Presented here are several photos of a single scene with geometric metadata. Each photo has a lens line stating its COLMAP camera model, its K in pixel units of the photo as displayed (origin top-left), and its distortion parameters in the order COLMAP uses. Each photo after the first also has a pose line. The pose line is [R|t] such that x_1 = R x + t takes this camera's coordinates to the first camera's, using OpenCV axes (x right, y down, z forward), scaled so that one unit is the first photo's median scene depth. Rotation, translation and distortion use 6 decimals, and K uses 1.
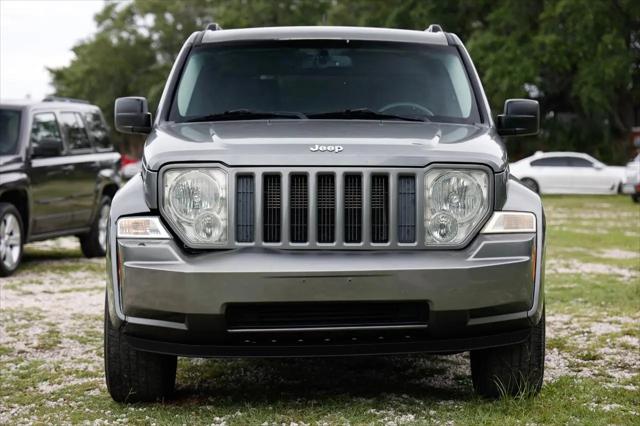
lens RADIAL K [[1429.1, 0, 319.1], [0, 1429.1, 209.0], [0, 0, 1]] dist [0.396909, 0.000000]
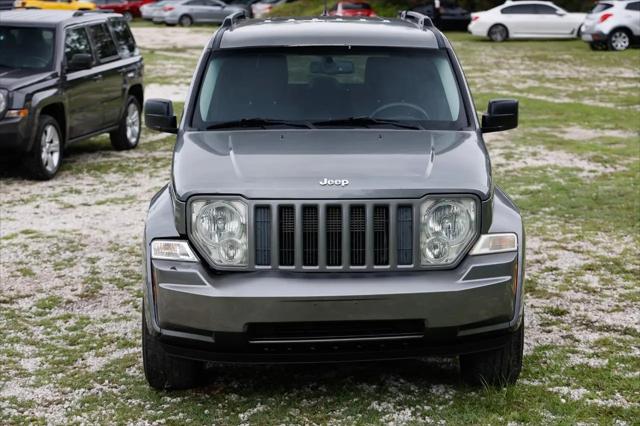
lens RADIAL K [[1242.5, 0, 321.0], [0, 1242.5, 214.6], [0, 0, 1]] dist [0.281905, 0.000000]
pose [[0.999965, -0.007542, 0.003495, -0.008666], [0.007048, 0.992181, 0.124608, -0.136295], [-0.004408, -0.124579, 0.992200, 0.018674]]
